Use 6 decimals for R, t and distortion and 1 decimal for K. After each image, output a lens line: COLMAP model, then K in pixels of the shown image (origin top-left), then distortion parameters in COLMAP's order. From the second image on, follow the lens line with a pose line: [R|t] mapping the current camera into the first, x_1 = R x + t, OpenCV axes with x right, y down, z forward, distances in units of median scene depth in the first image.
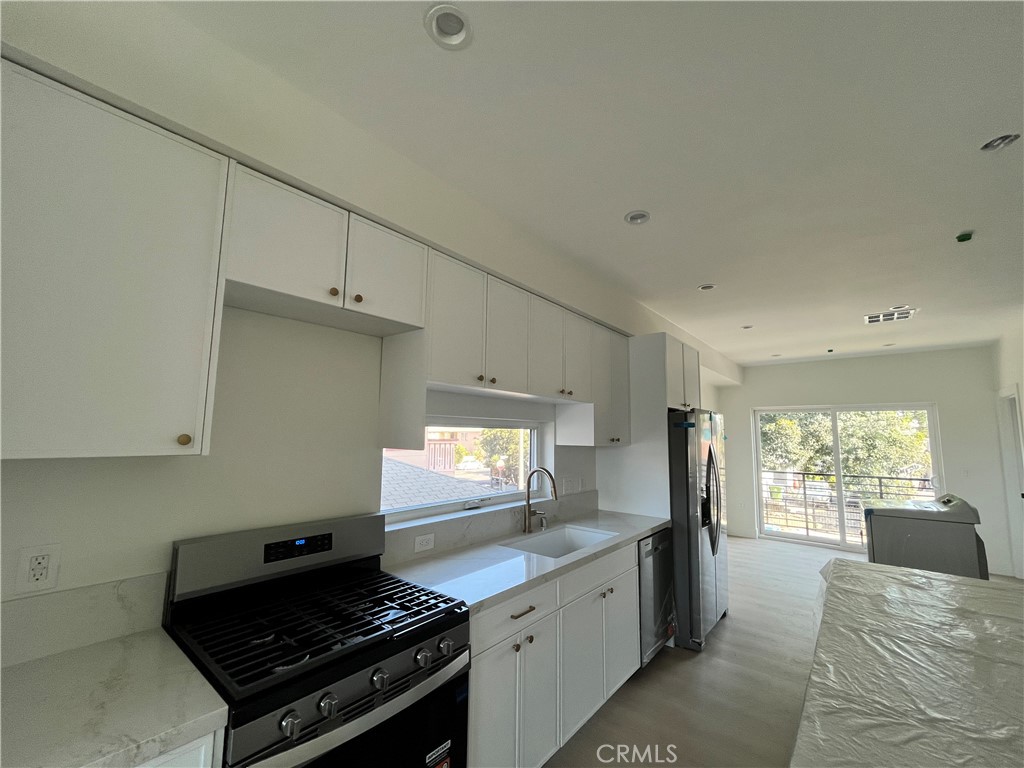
lens RADIAL K [[422.2, 0, 516.5], [0, 422.2, 386.9], [0, 0, 1]] dist [-0.001219, -0.000152]
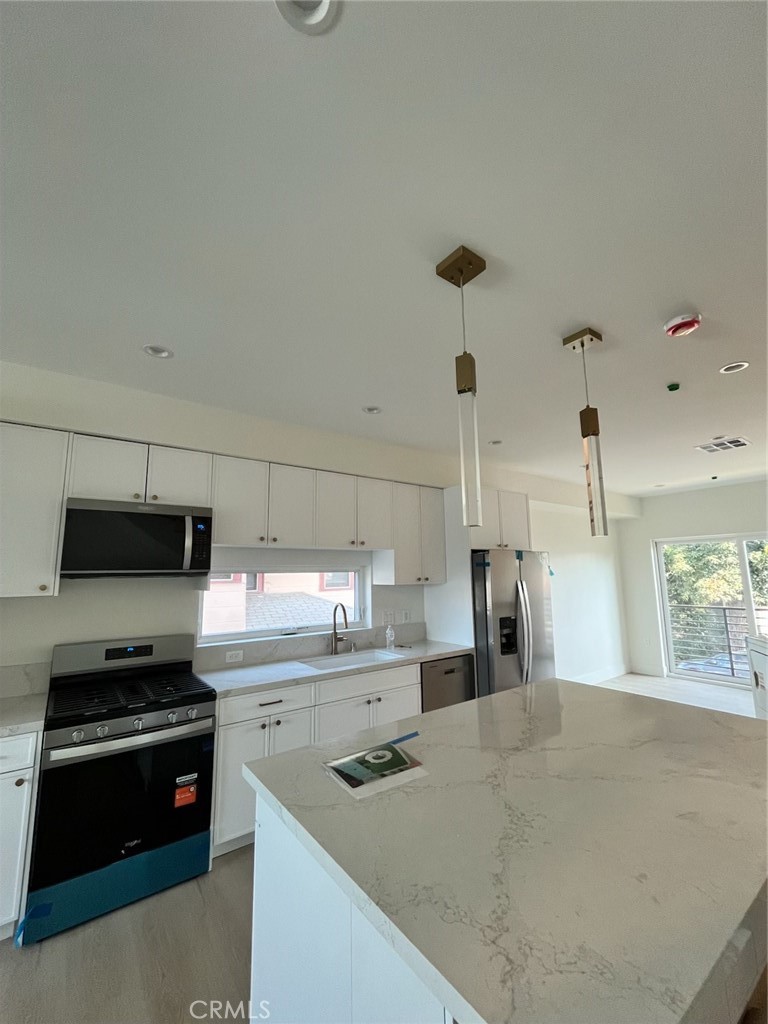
lens RADIAL K [[422.2, 0, 384.0], [0, 422.2, 512.0], [0, 0, 1]] dist [-0.001219, -0.000152]
pose [[0.969278, -0.062014, -0.238021, 0.499867], [0.054309, 0.997770, -0.038800, -0.024886], [0.239896, 0.024681, 0.970485, -0.206752]]
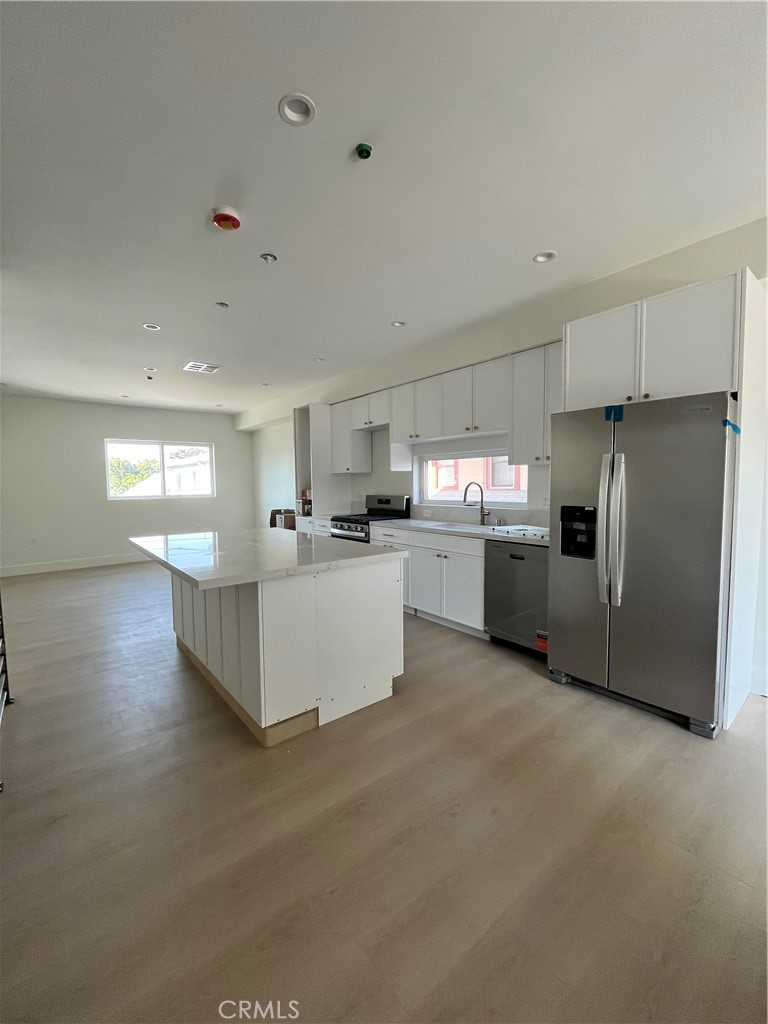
lens RADIAL K [[422.2, 0, 384.0], [0, 422.2, 512.0], [0, 0, 1]] dist [-0.001219, -0.000152]
pose [[-0.198253, 0.057605, -0.978457, 1.562156], [0.121066, 0.992066, 0.033876, 0.204547], [0.972645, -0.111742, -0.203654, 0.967826]]
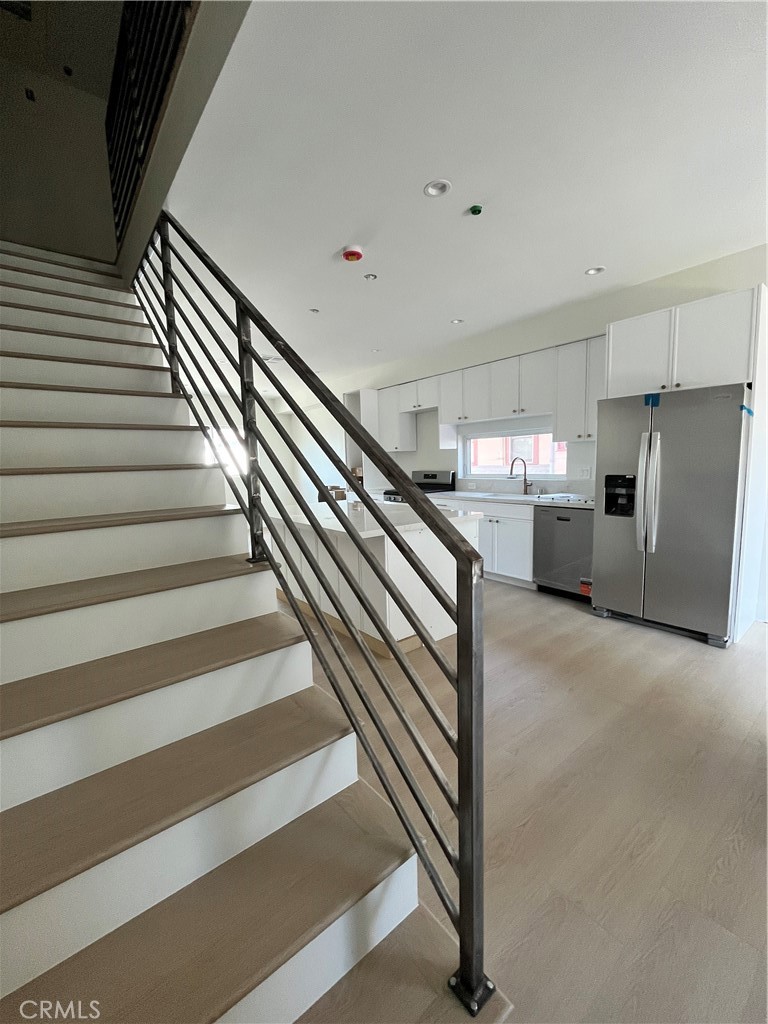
lens RADIAL K [[422.2, 0, 384.0], [0, 422.2, 512.0], [0, 0, 1]] dist [-0.001219, -0.000152]
pose [[-0.207204, 0.112491, -0.971809, 1.845117], [0.138982, 0.986676, 0.084579, 0.186885], [0.968375, -0.117538, -0.220078, 0.808071]]
